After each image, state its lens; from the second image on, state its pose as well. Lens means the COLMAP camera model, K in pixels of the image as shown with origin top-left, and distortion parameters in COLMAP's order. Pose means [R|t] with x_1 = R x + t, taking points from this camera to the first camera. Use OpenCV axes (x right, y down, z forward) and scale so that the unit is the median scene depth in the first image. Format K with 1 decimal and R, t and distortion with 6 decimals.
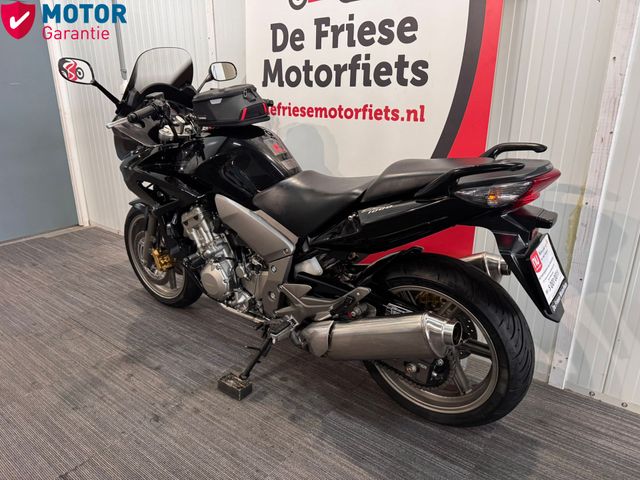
lens RADIAL K [[456.4, 0, 317.6], [0, 456.4, 241.2], [0, 0, 1]] dist [0.026858, -0.039317]
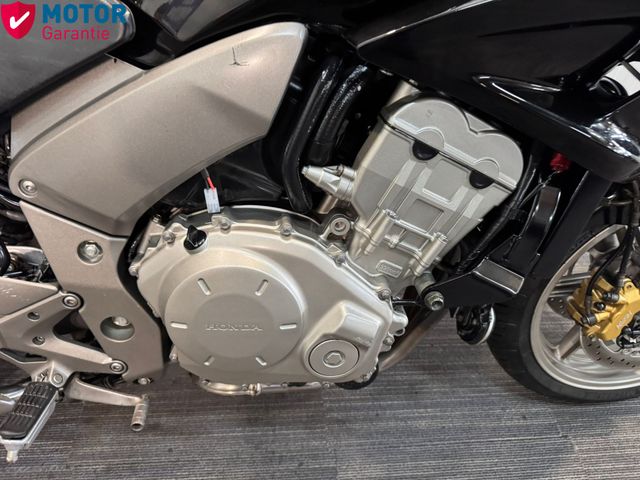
lens RADIAL K [[456.4, 0, 316.5], [0, 456.4, 246.1], [0, 0, 1]] dist [0.026858, -0.039317]
pose [[0.744366, -0.433590, 0.507857, -0.213478], [0.156371, 0.852558, 0.498691, -0.072469], [-0.649205, -0.291795, 0.702416, 0.527409]]
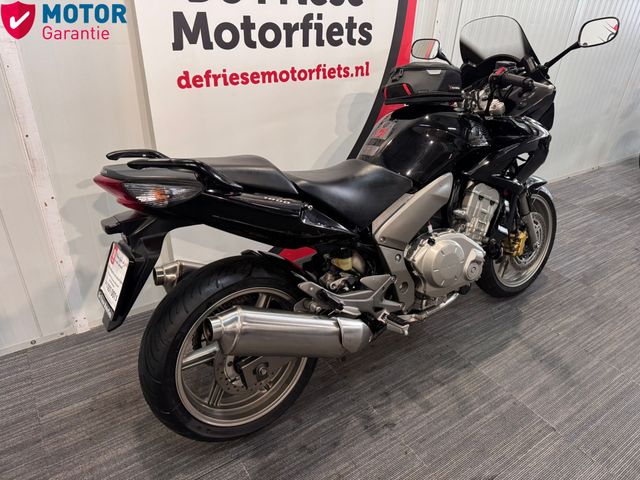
lens RADIAL K [[456.4, 0, 321.8], [0, 456.4, 240.0], [0, 0, 1]] dist [0.026858, -0.039317]
pose [[0.311400, -0.451839, 0.835986, -0.920556], [0.257286, 0.886957, 0.383551, -0.339553], [-0.914787, 0.095649, 0.392450, 0.625074]]
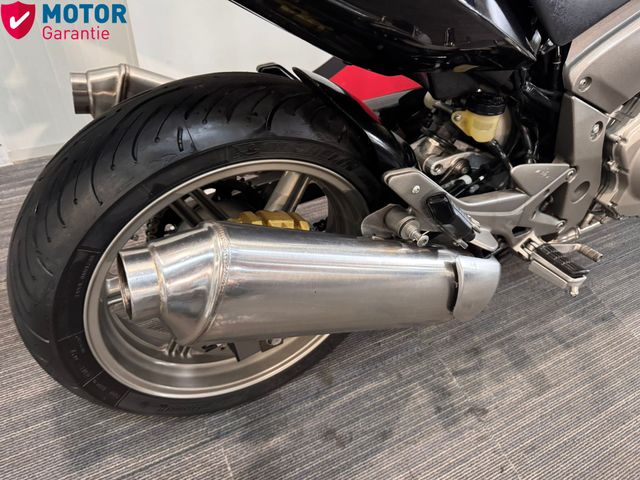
lens RADIAL K [[456.4, 0, 320.3], [0, 456.4, 237.9], [0, 0, 1]] dist [0.026858, -0.039317]
pose [[0.439424, -0.654877, 0.614852, -0.578189], [0.163717, 0.731400, 0.662005, -0.173671], [-0.883235, -0.190239, 0.428609, 0.855252]]
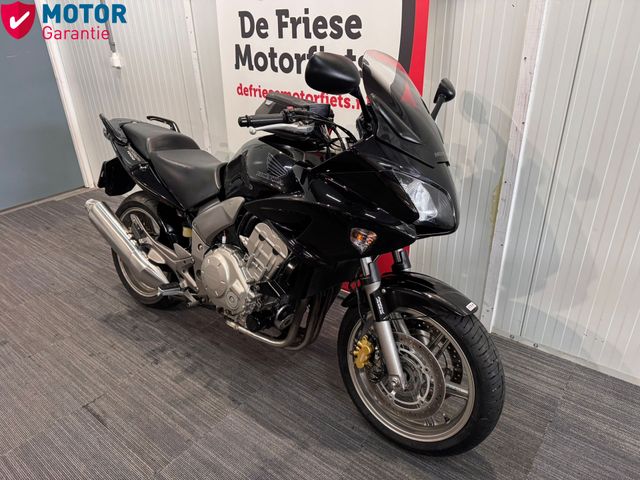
lens RADIAL K [[456.4, 0, 321.8], [0, 456.4, 243.0], [0, 0, 1]] dist [0.026858, -0.039317]
pose [[0.999581, -0.020787, -0.020125, 0.117026], [0.023430, 0.989662, 0.141492, -0.089315], [0.016976, -0.141904, 0.989735, -0.164053]]
